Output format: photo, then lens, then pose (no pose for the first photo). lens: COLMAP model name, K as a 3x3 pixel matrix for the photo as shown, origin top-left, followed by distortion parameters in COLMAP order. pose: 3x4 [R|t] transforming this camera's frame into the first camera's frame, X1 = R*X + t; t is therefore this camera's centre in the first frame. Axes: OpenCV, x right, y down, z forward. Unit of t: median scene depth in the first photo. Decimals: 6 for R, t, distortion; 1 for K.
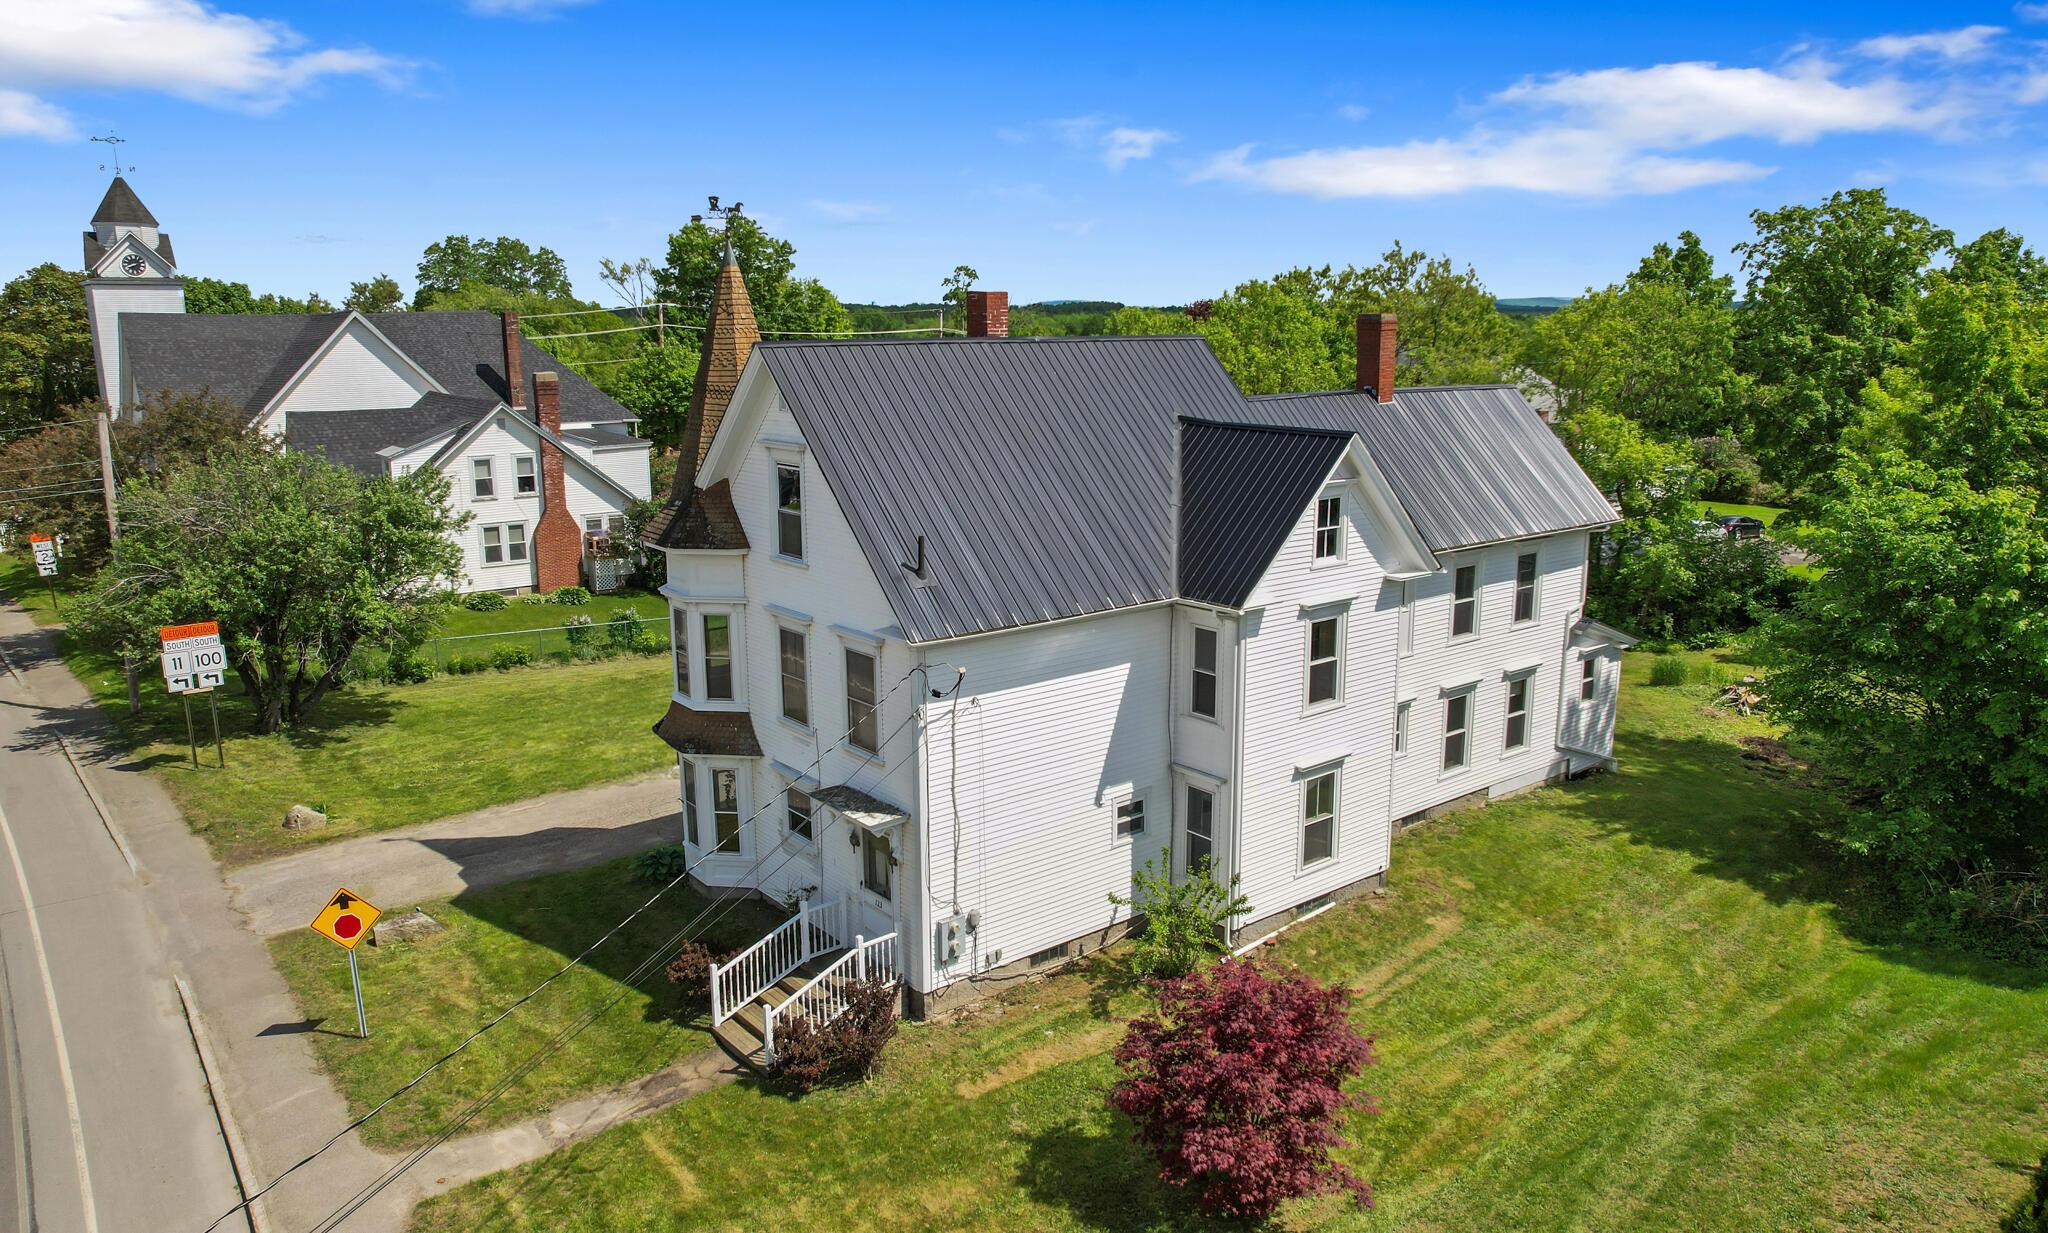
lens RADIAL K [[1413.4, 0, 1040.2], [0, 1413.4, 606.8], [0, 0, 1]] dist [-0.047933, 0.014643]
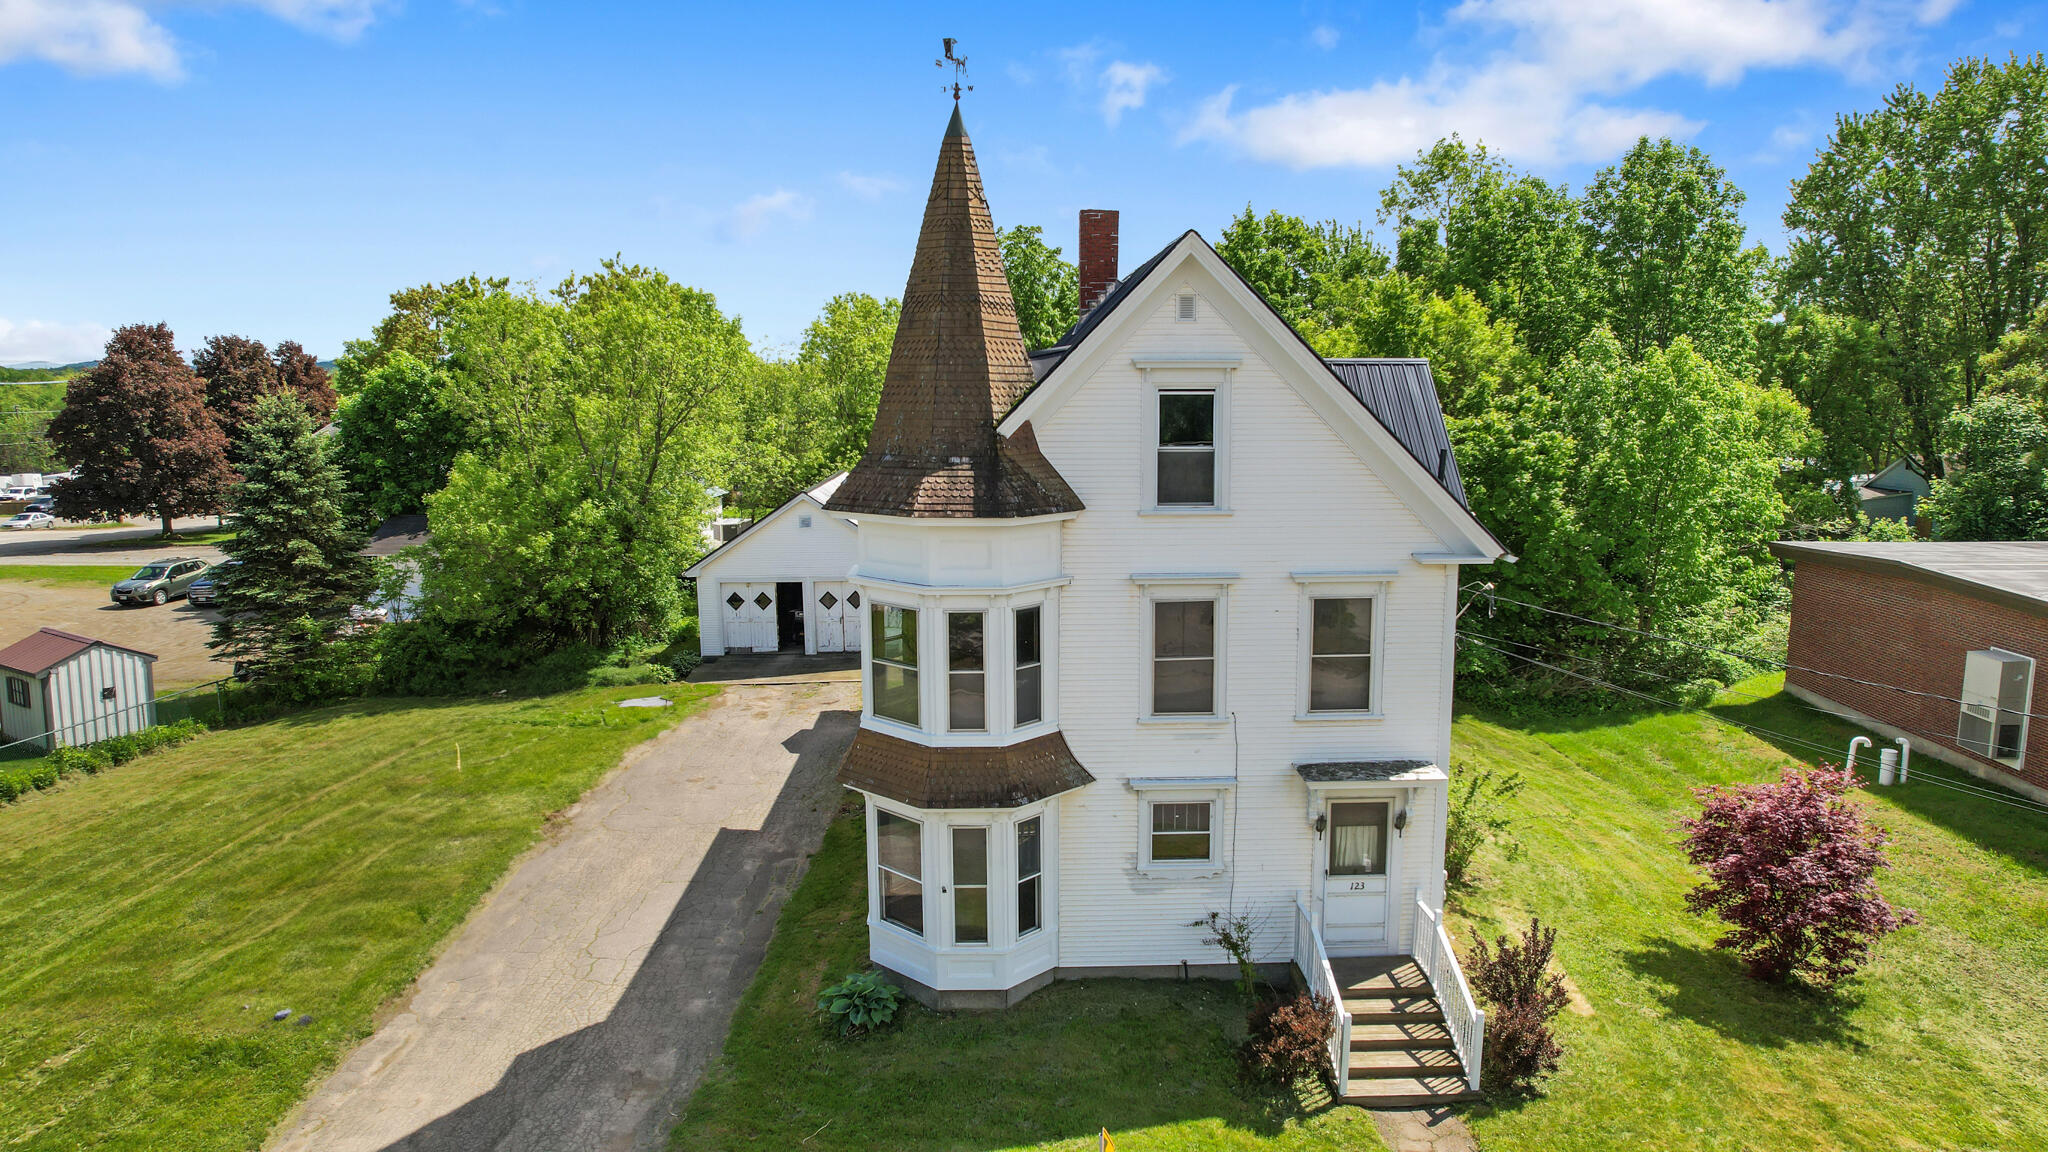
lens RADIAL K [[1306.4, 0, 1065.9], [0, 1306.4, 563.8], [0, 0, 1]] dist [-0.048457, 0.013761]
pose [[0.602403, -0.114776, 0.789897, -0.648940], [0.160862, 0.986760, 0.020702, -0.023717], [-0.781815, 0.114593, 0.612890, 0.489415]]
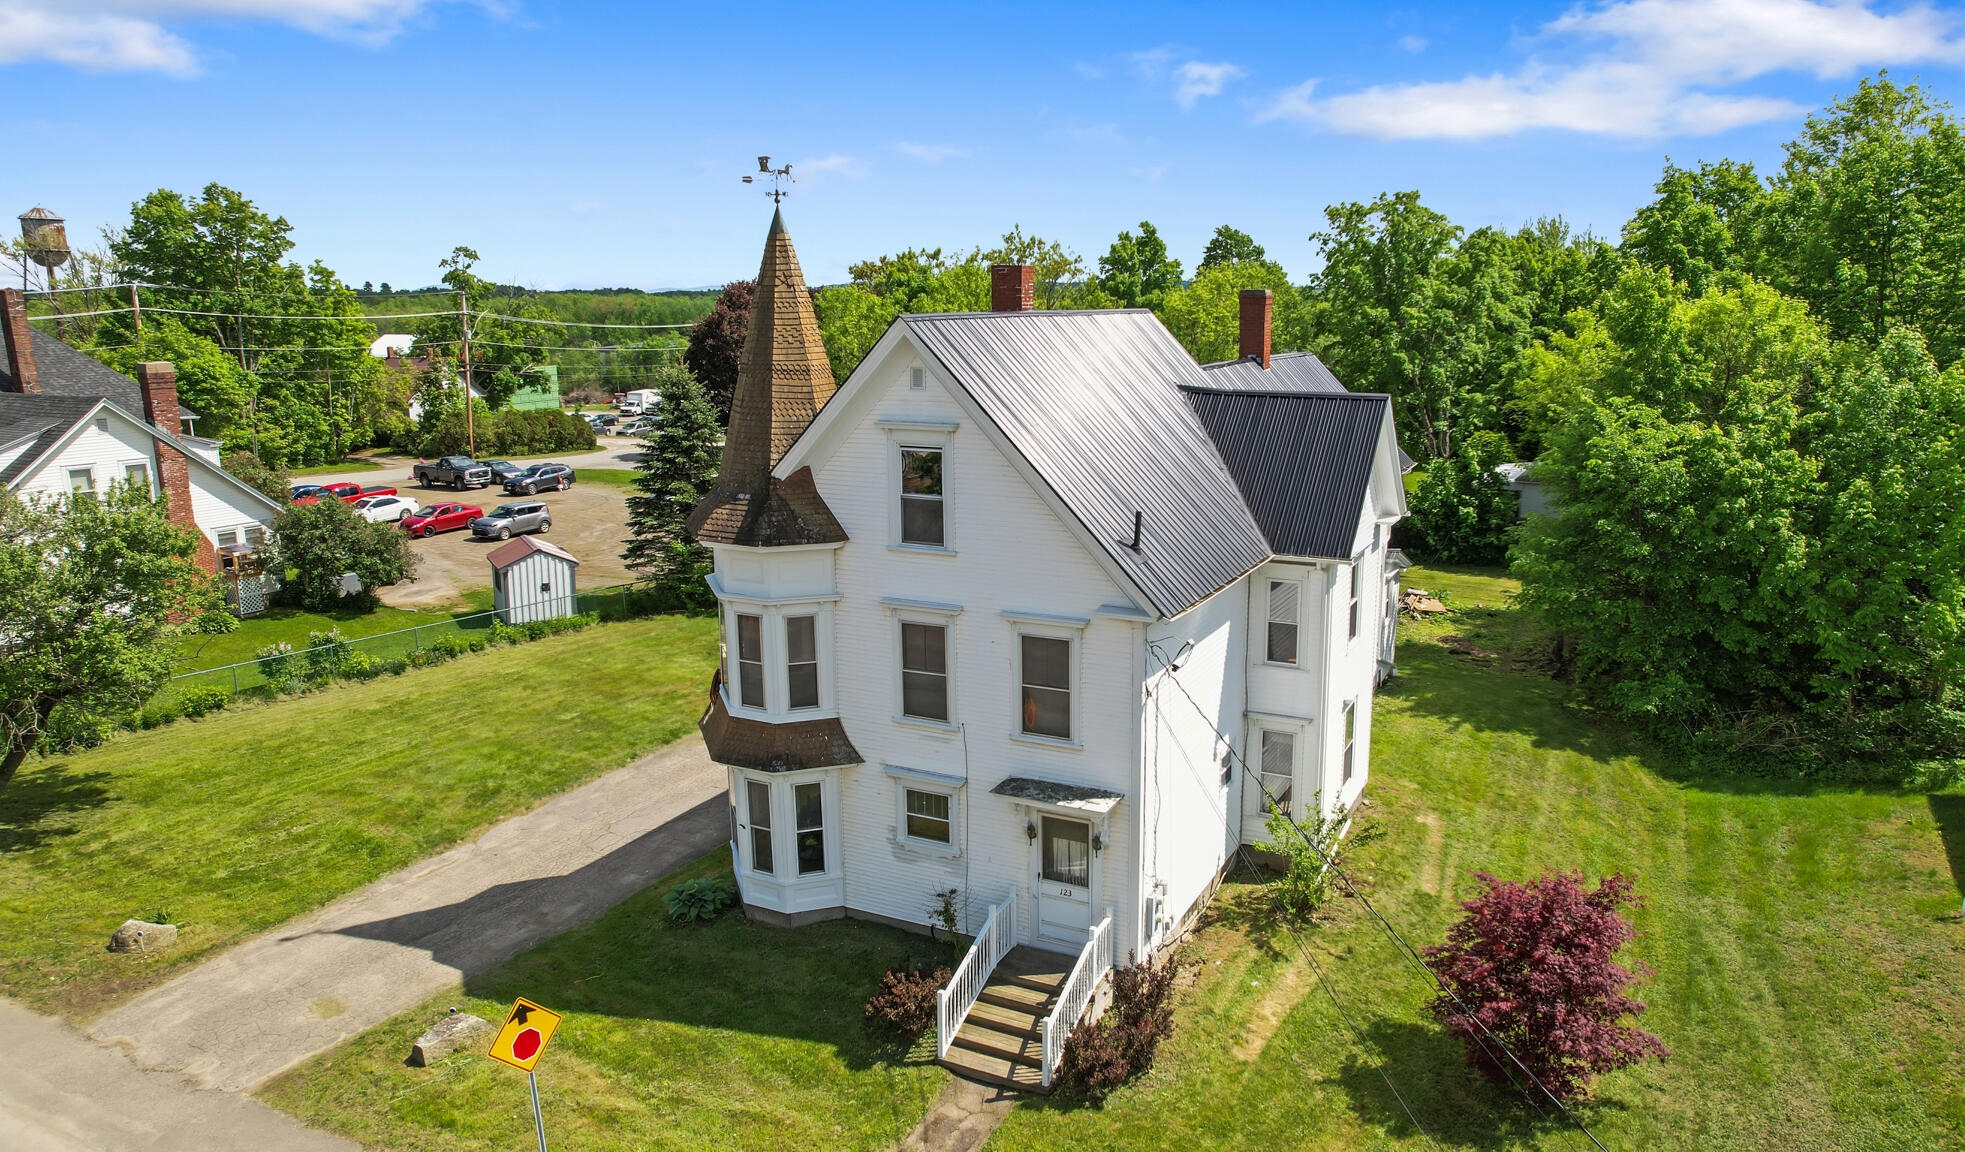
lens RADIAL K [[1314.7, 0, 1051.5], [0, 1314.7, 563.4], [0, 0, 1]] dist [-0.056908, 0.035171]
pose [[0.903481, -0.083997, 0.420317, -0.377776], [0.085594, 0.996216, 0.015100, -0.023365], [-0.419995, 0.022334, 0.907252, 0.140130]]
